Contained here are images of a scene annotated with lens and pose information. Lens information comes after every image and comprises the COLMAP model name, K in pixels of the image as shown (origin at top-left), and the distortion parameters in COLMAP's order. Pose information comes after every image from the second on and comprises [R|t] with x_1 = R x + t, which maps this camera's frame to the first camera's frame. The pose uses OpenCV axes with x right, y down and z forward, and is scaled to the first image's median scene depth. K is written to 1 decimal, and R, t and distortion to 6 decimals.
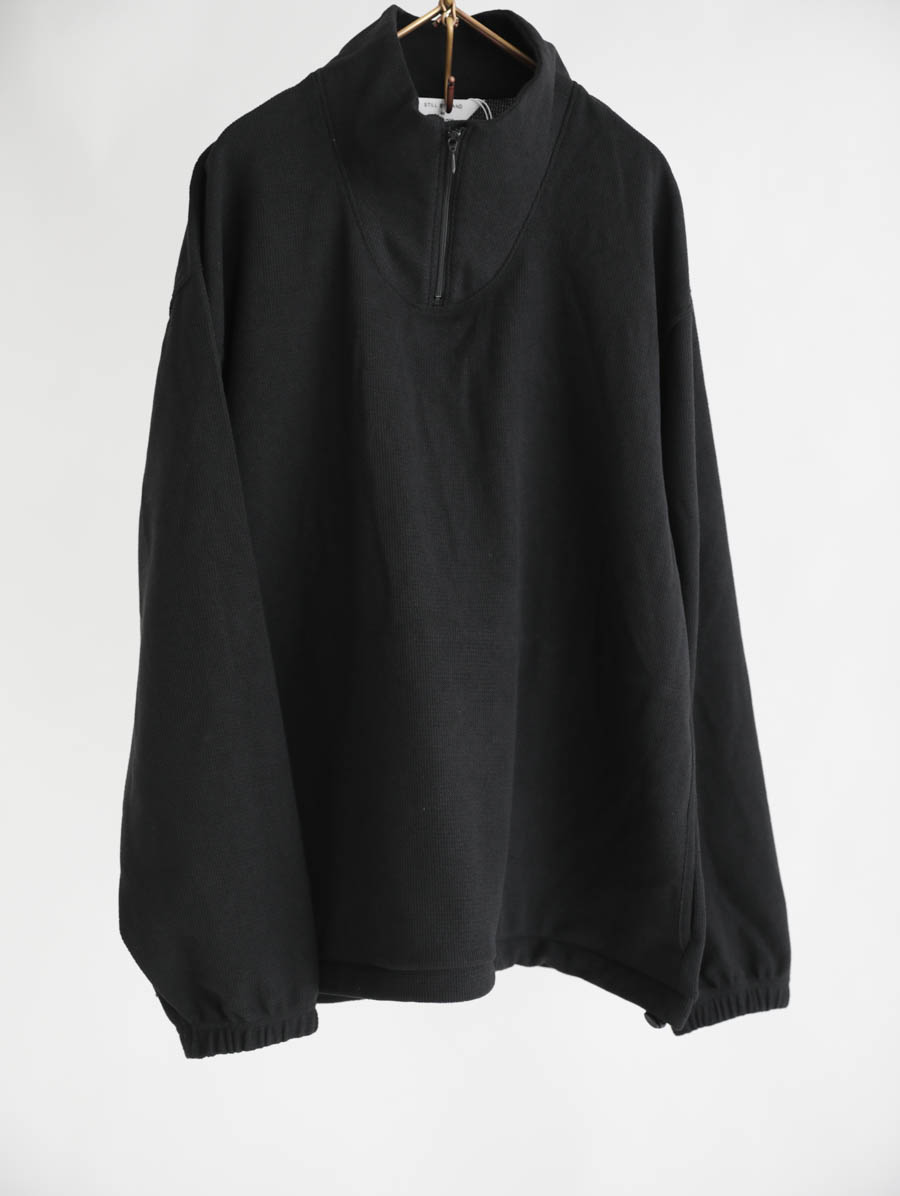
lens RADIAL K [[1668.4, 0, 450.0], [0, 1668.4, 598.0], [0, 0, 1]] dist [0.034652, -0.004183]
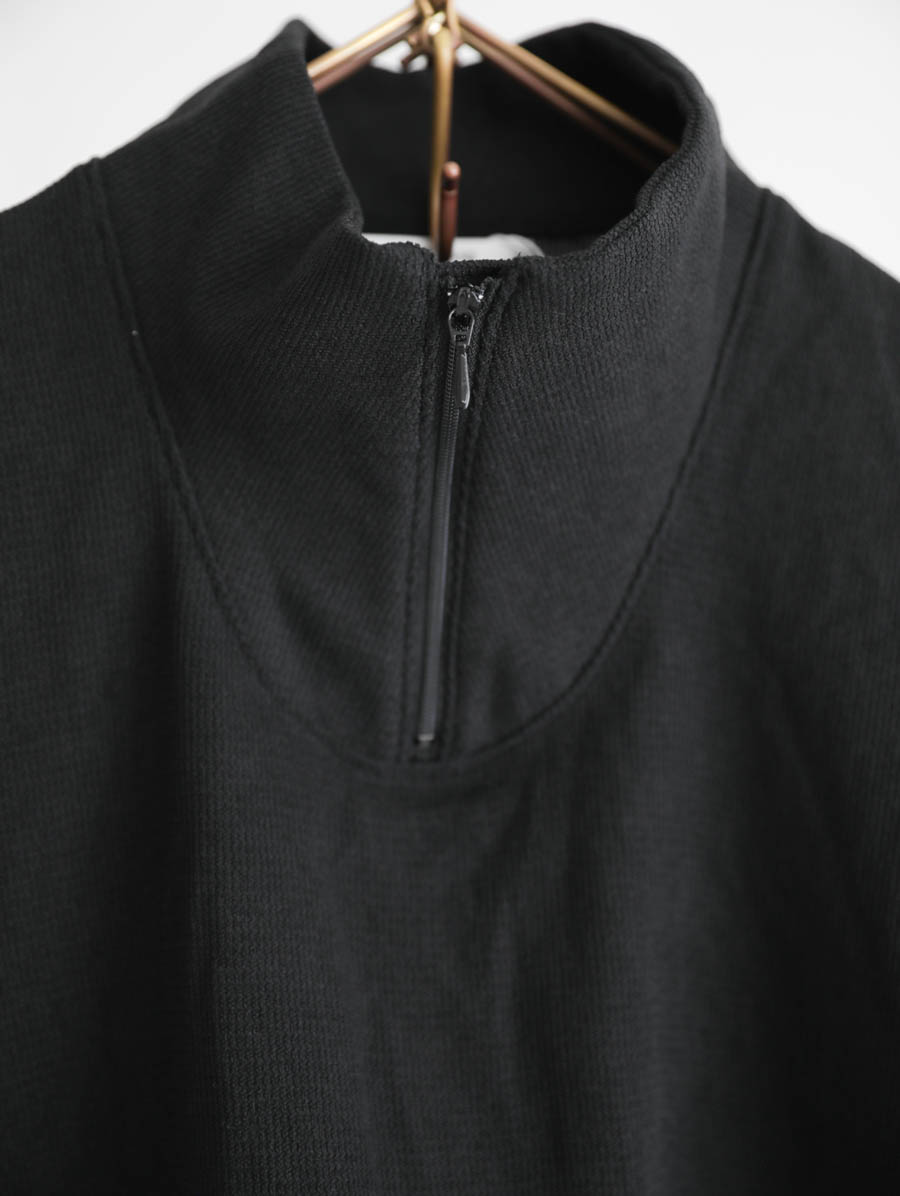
lens RADIAL K [[1668.4, 0, 450.0], [0, 1668.4, 598.0], [0, 0, 1]] dist [0.034652, -0.004183]
pose [[0.999665, -0.020584, 0.015693, -0.006904], [0.023005, 0.984434, -0.174241, -0.147882], [-0.011862, 0.174543, 0.984578, 0.635390]]
